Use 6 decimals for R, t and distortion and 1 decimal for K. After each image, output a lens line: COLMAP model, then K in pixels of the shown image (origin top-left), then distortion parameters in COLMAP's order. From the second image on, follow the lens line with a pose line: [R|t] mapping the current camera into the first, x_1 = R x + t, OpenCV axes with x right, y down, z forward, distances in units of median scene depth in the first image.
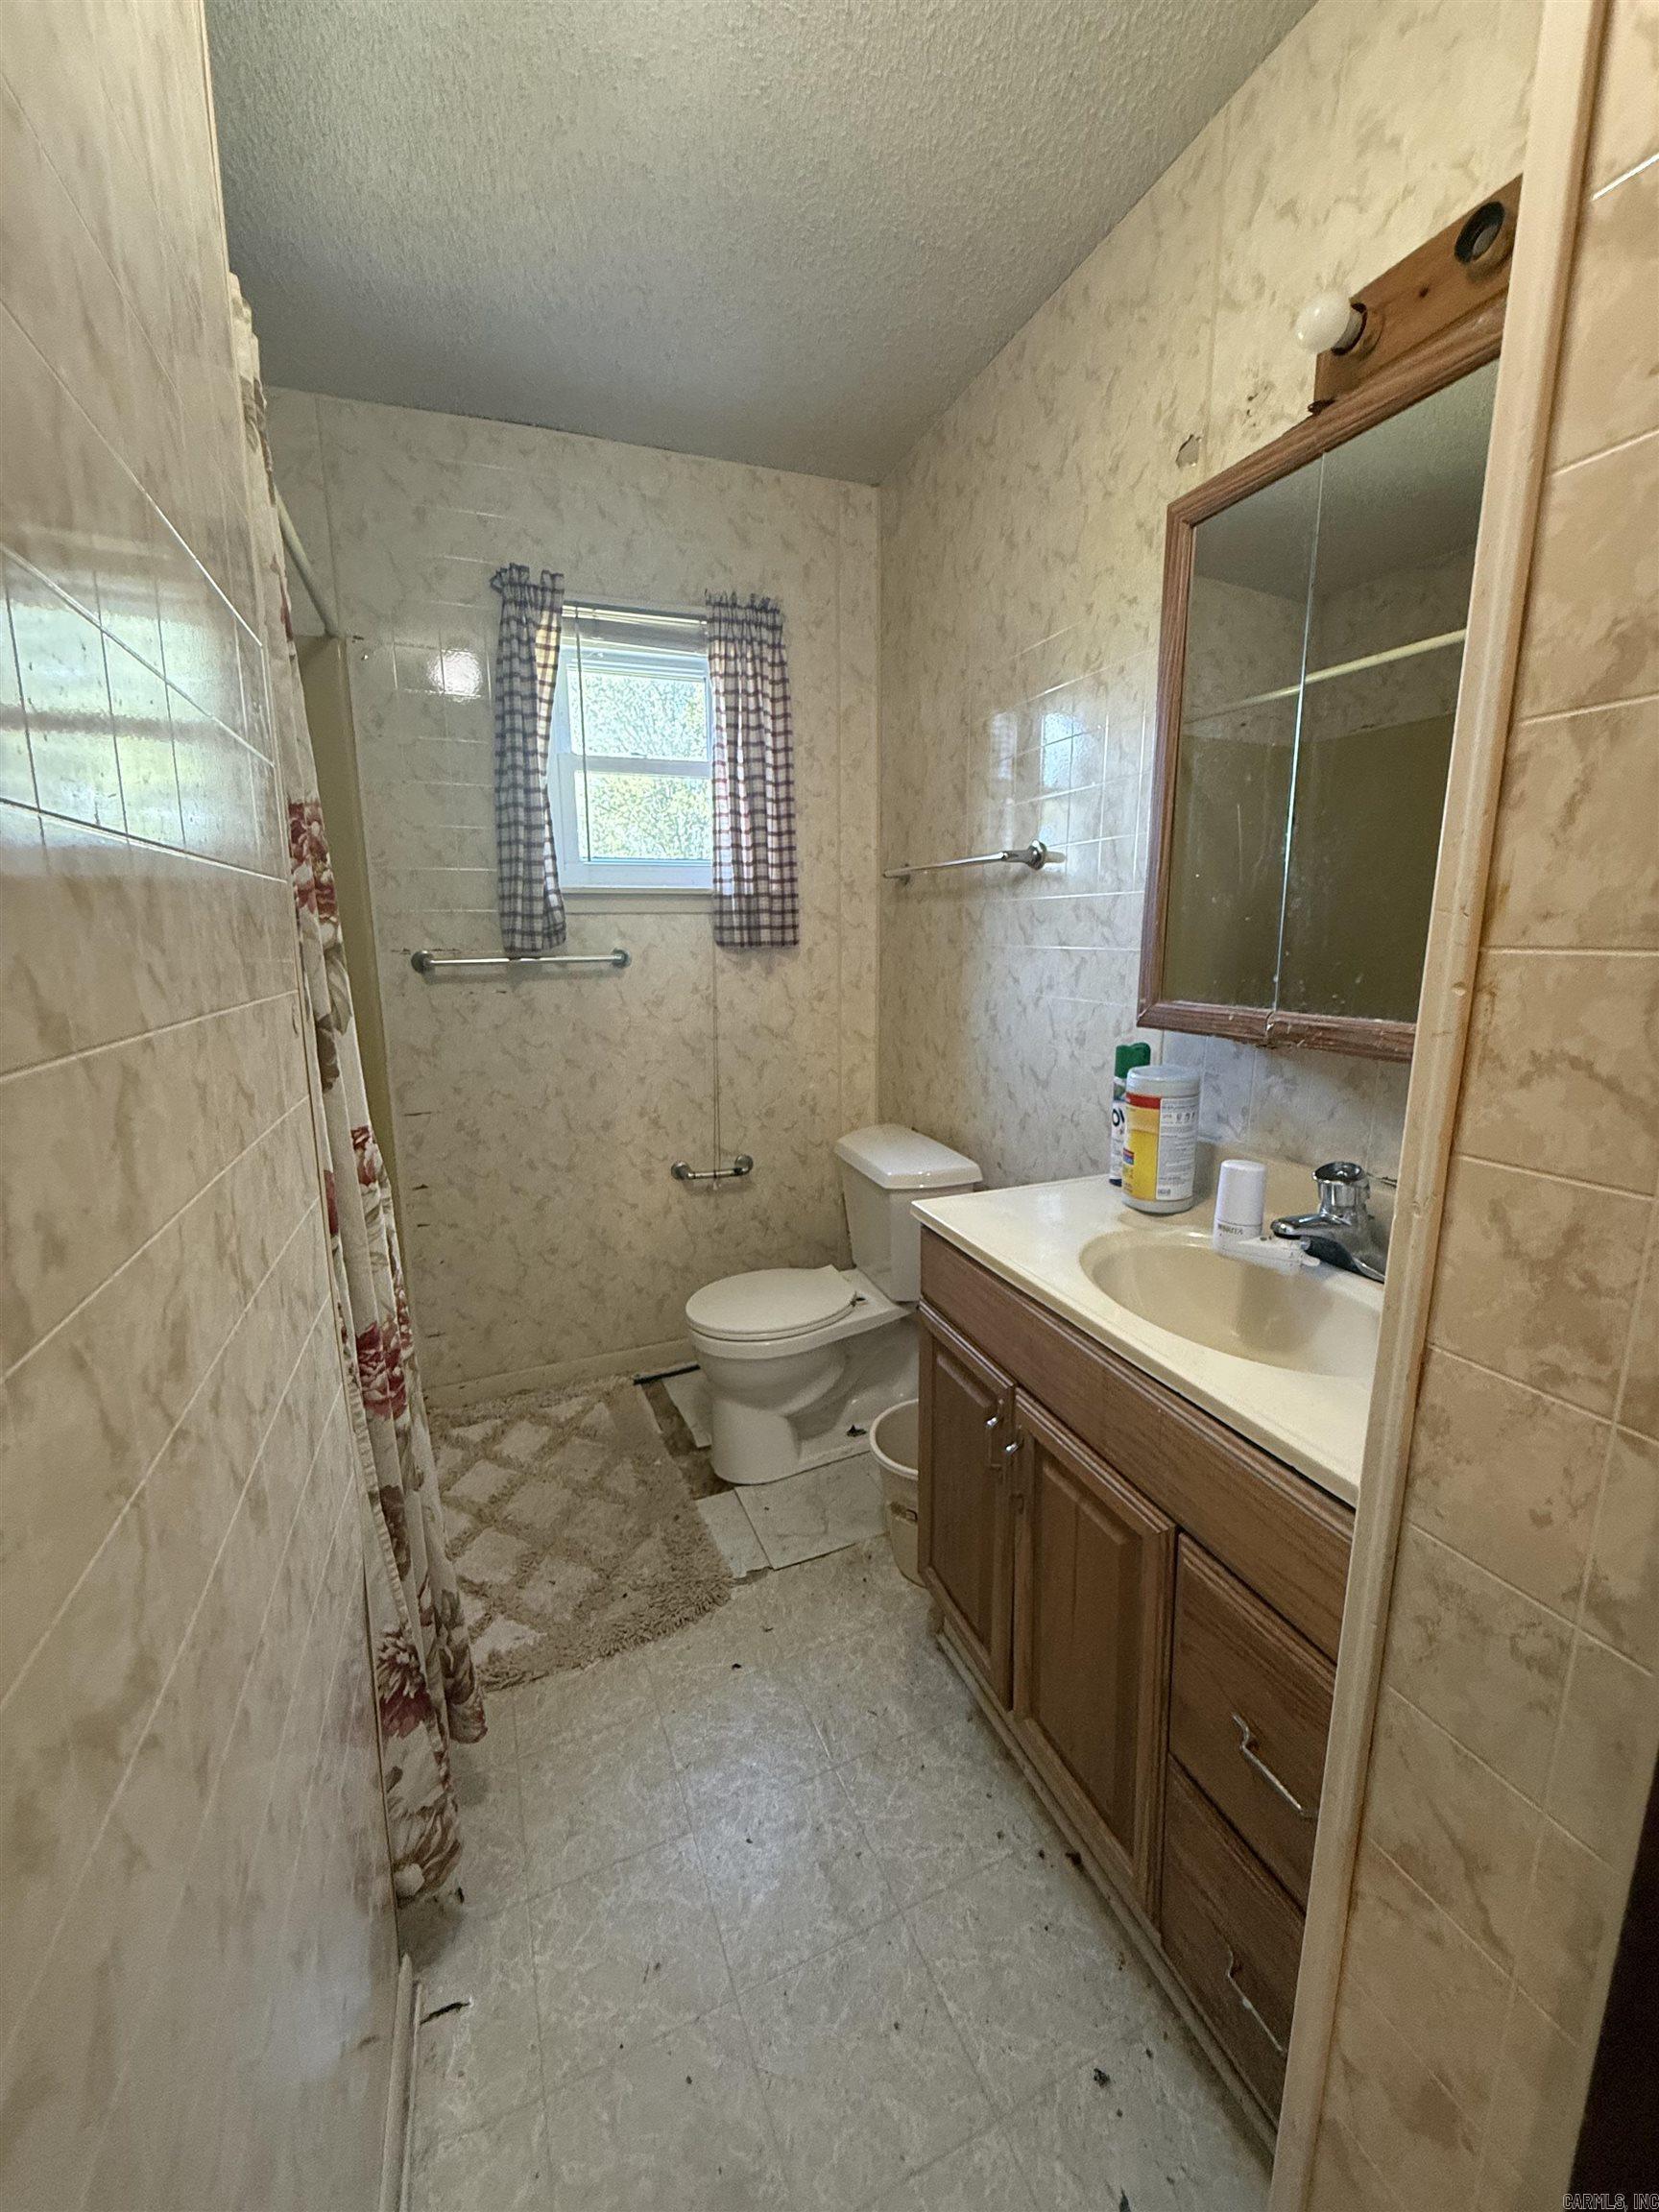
lens RADIAL K [[889.8, 0, 833.5], [0, 889.8, 1101.6], [0, 0, 1]] dist [0.001454, 0.000581]
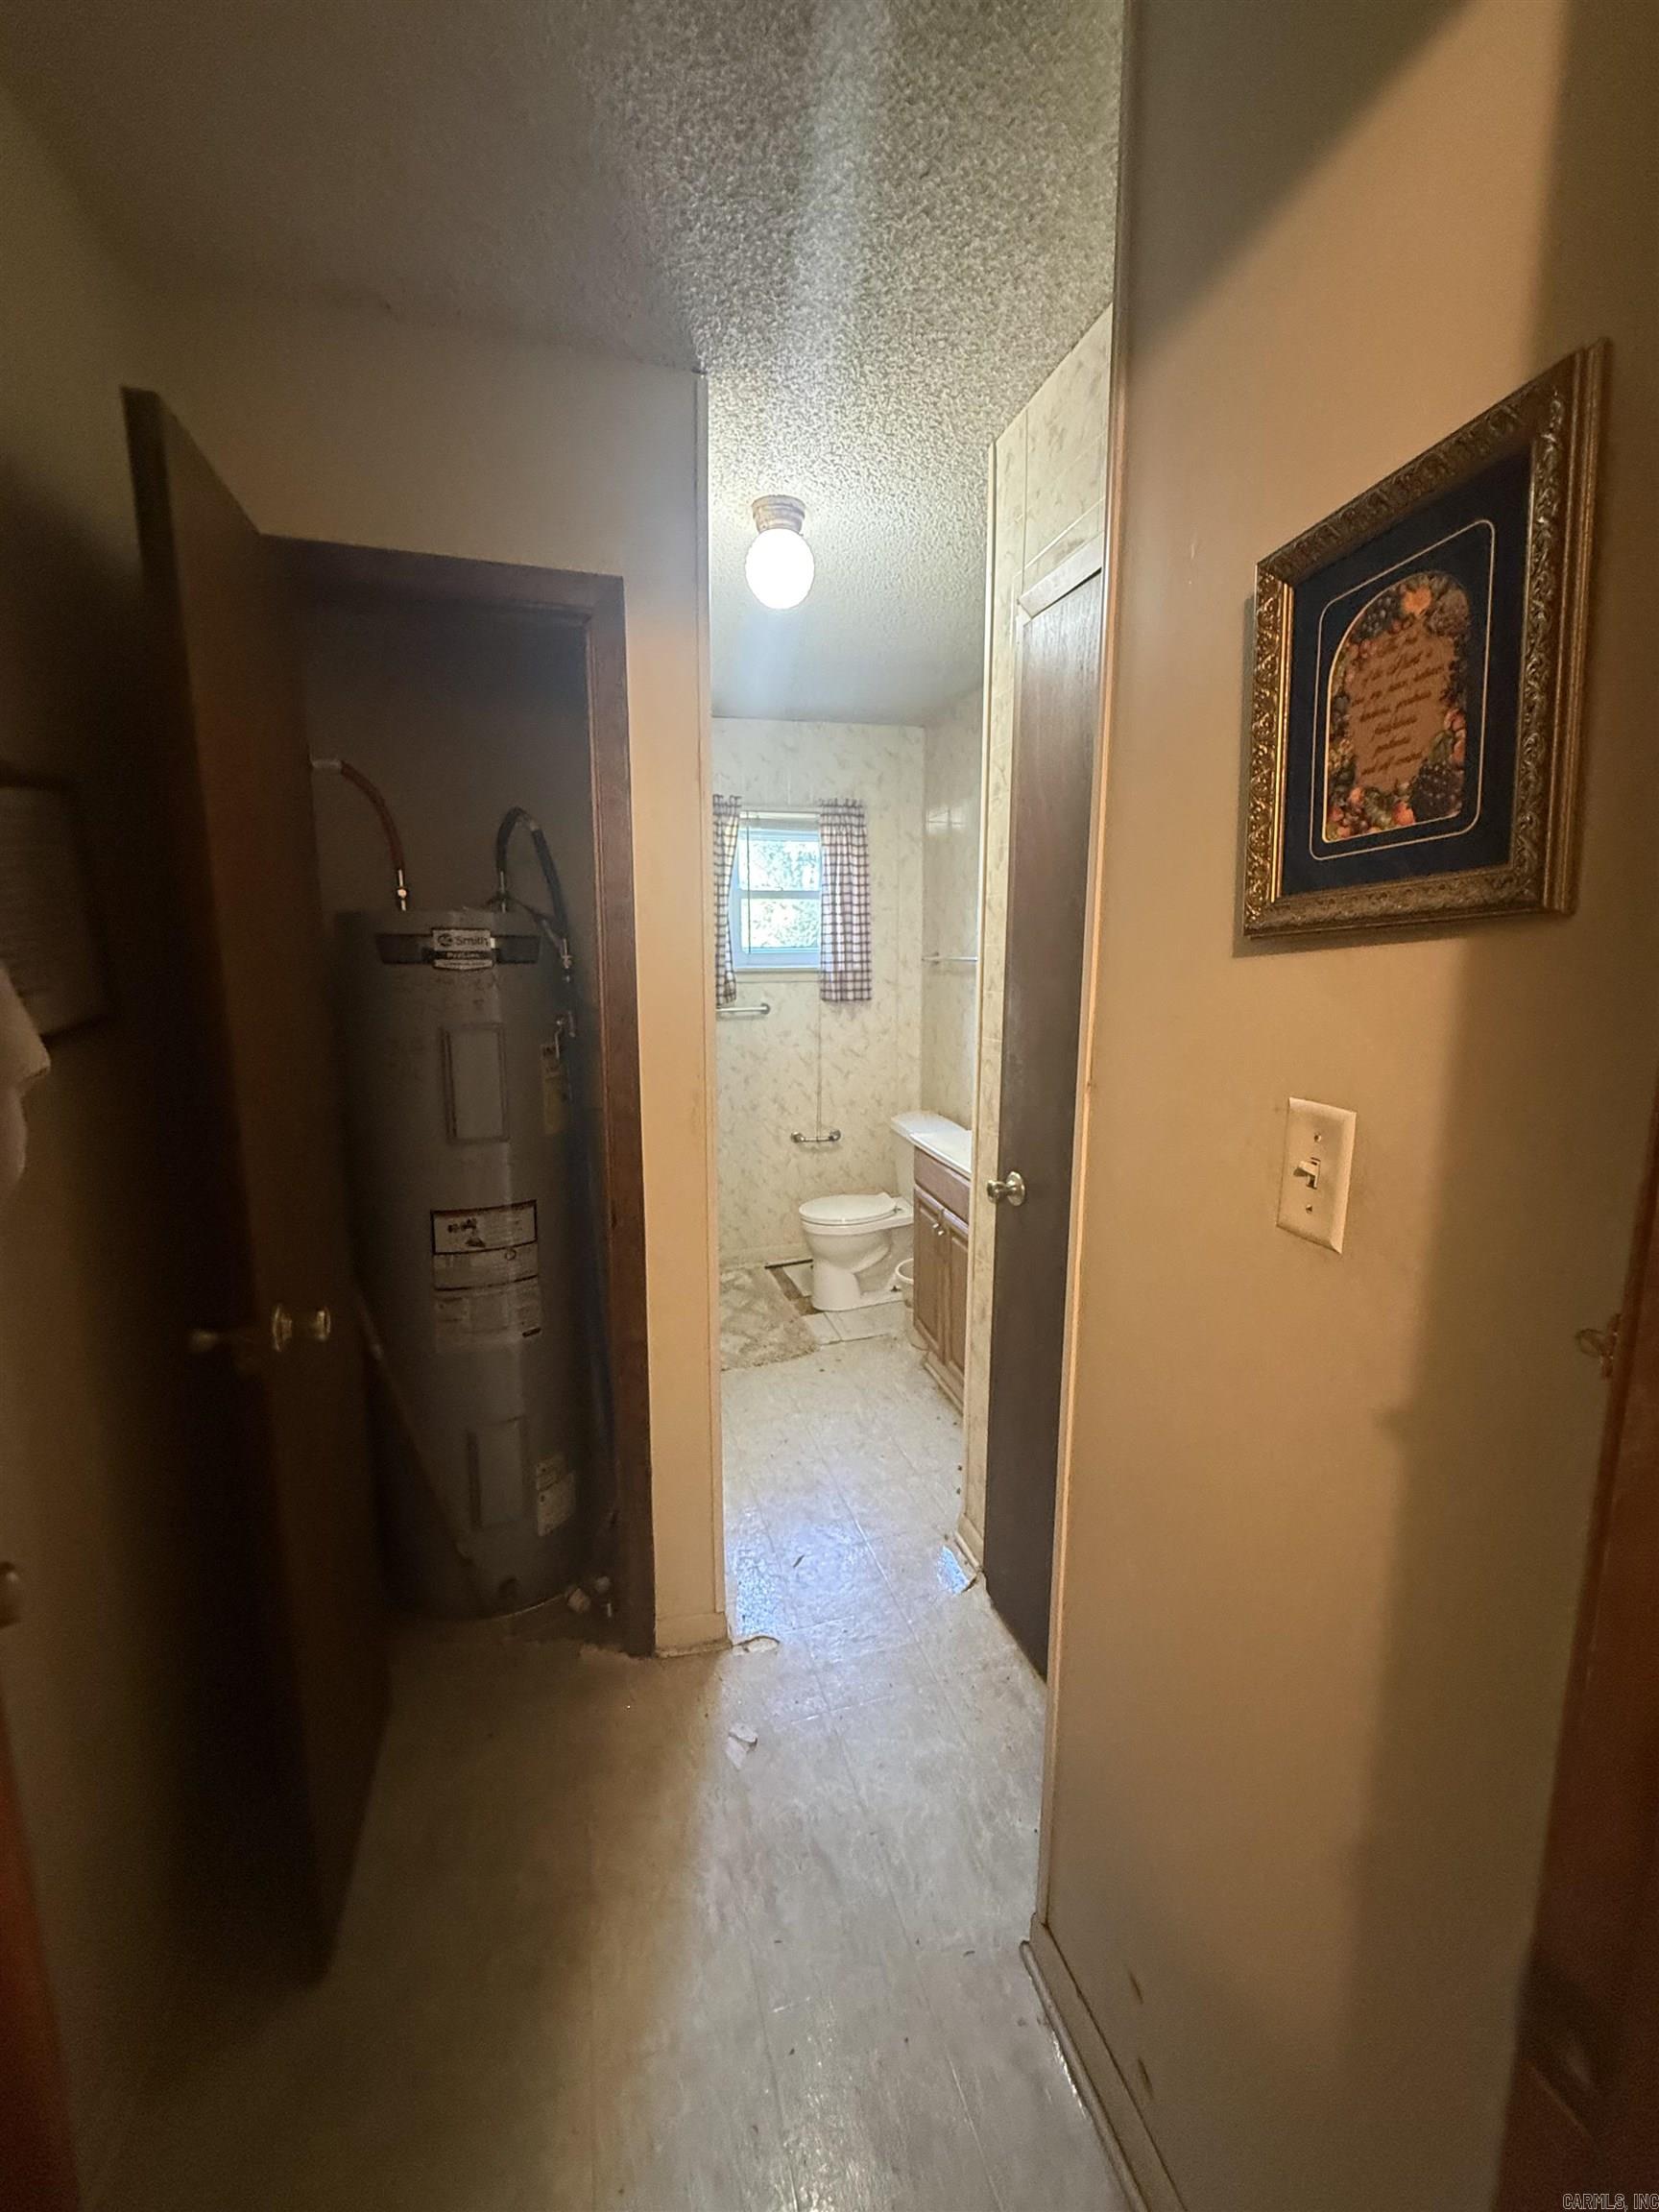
lens RADIAL K [[889.8, 0, 833.5], [0, 889.8, 1101.6], [0, 0, 1]] dist [0.001454, 0.000581]
pose [[0.992952, 0.020321, -0.116762, 0.091139], [-0.023306, 0.999434, -0.024259, 0.054153], [0.116202, 0.026810, 0.992864, -0.659084]]
